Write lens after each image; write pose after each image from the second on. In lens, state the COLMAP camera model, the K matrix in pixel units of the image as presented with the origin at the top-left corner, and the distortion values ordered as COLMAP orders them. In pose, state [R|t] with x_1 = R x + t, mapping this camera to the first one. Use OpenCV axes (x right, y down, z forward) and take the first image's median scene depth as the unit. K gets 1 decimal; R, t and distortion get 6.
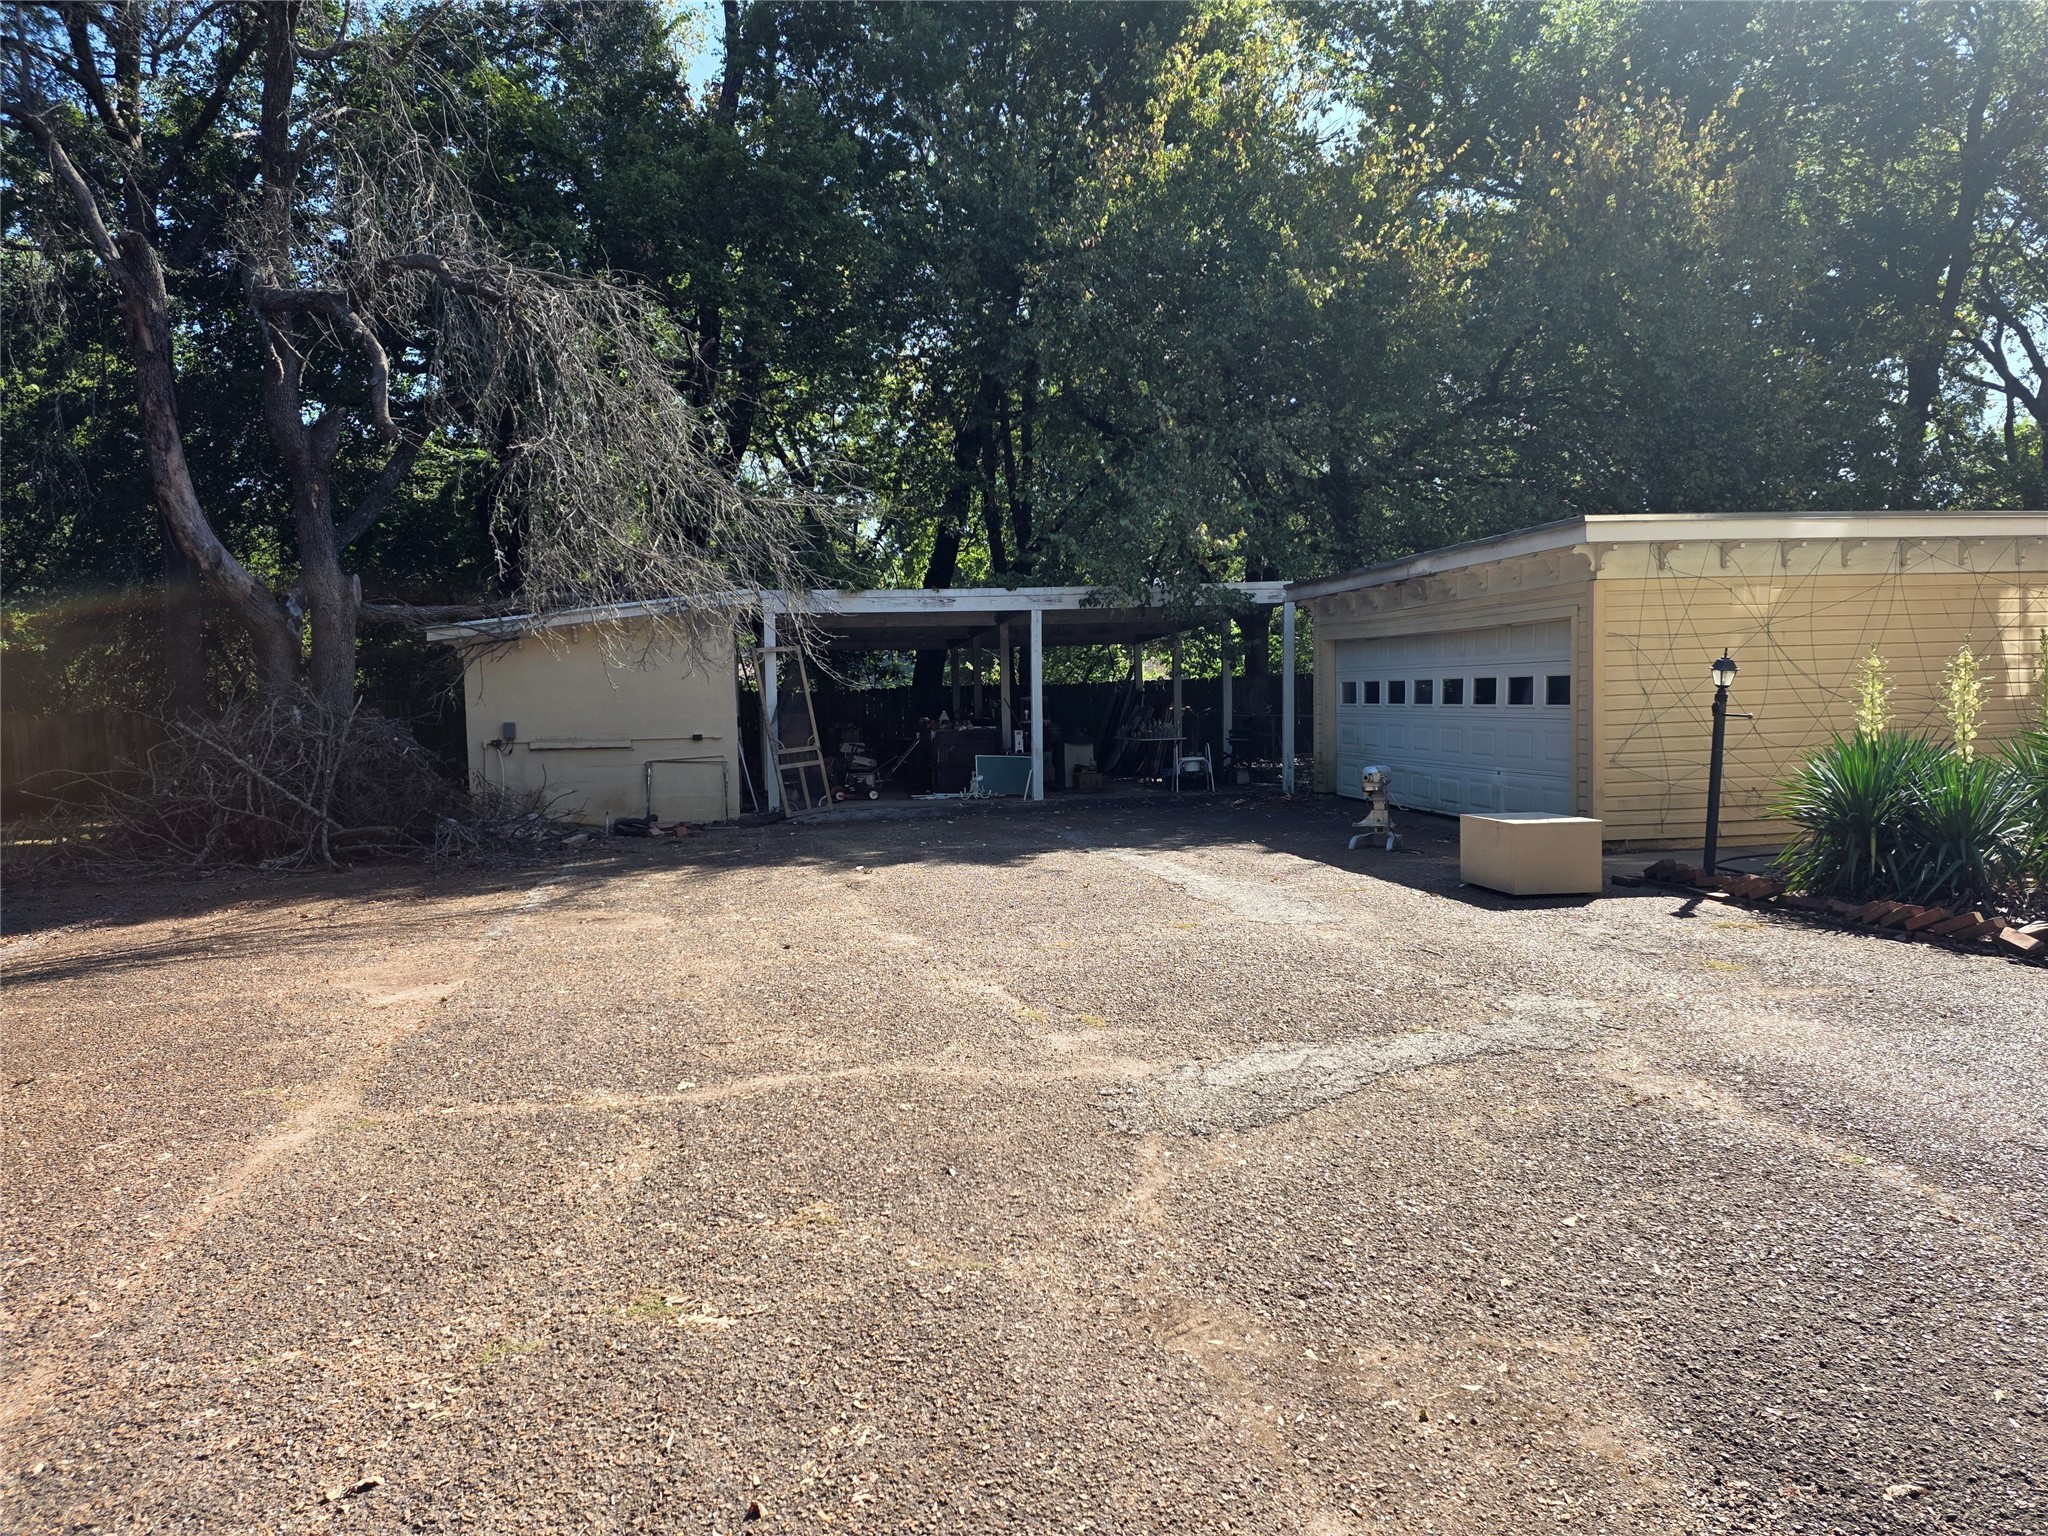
lens RADIAL K [[1368.2, 0, 1024.0], [0, 1368.2, 768.0], [0, 0, 1]] dist [0.003505, -0.004227]
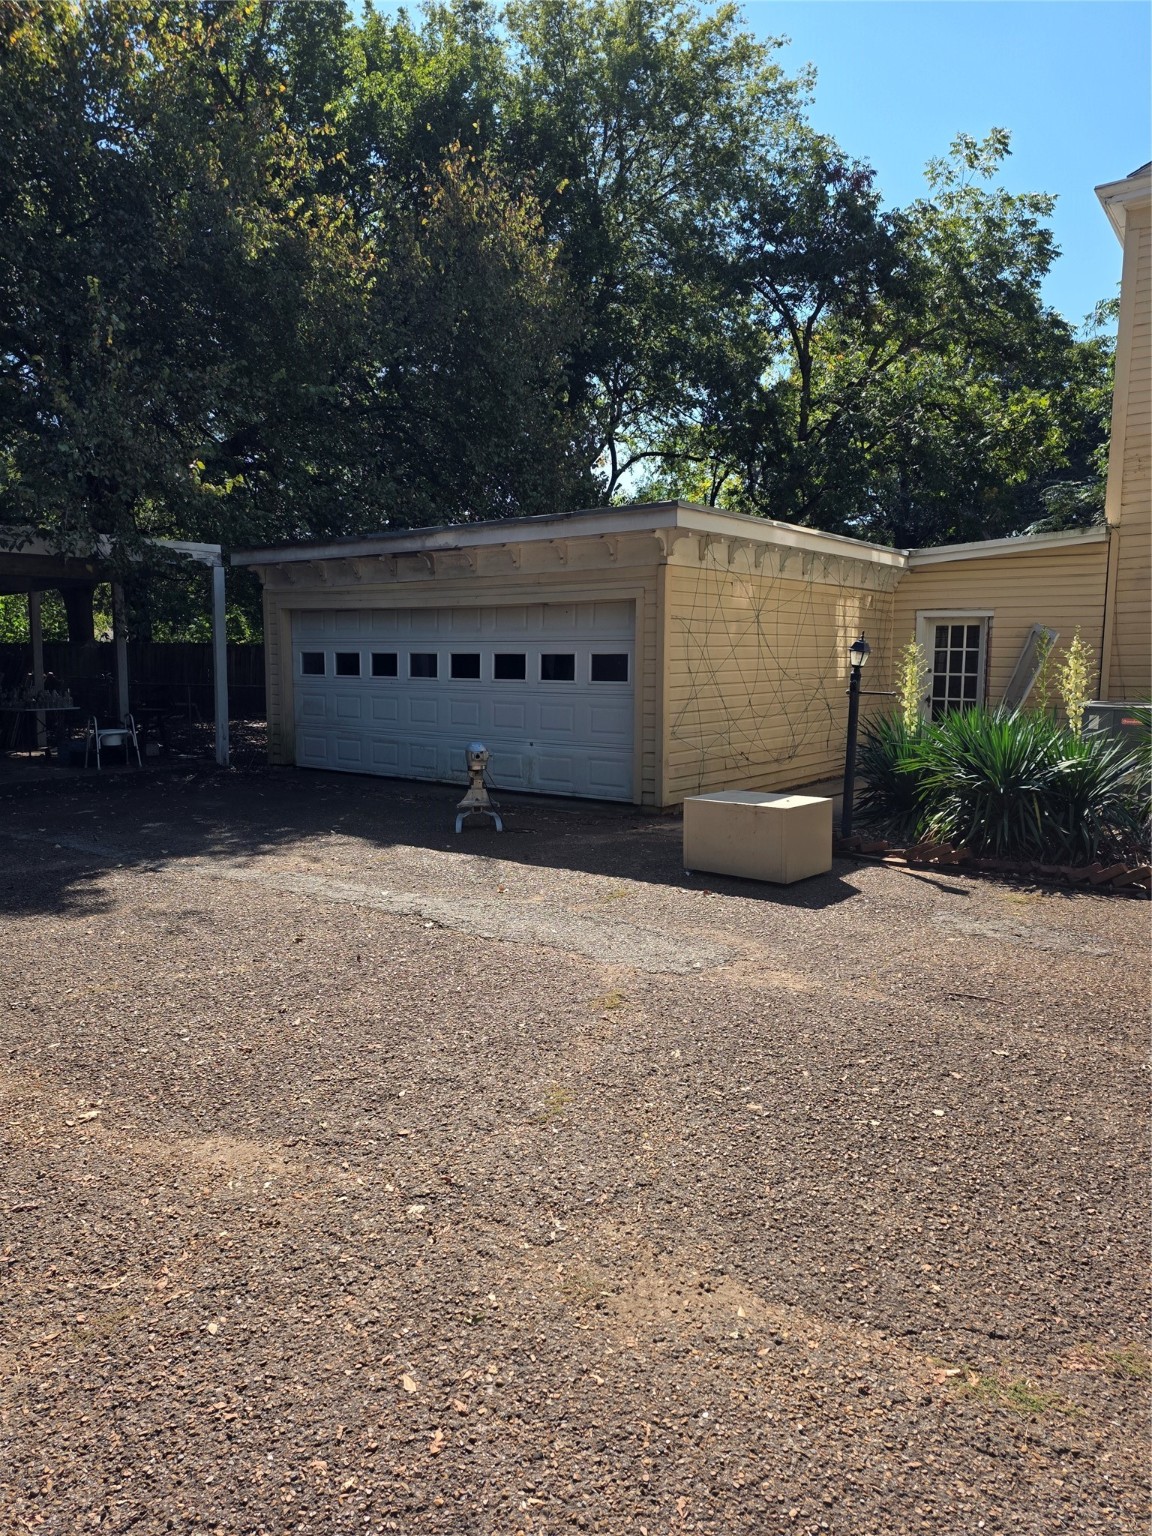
lens RADIAL K [[1026.1, 0, 576.0], [0, 1026.1, 768.0], [0, 0, 1]] dist [0.003505, -0.004227]
pose [[0.746773, -0.044648, 0.663578, -0.163907], [0.015095, 0.998625, 0.050205, -0.018649], [-0.664907, -0.027475, 0.746420, 0.420499]]
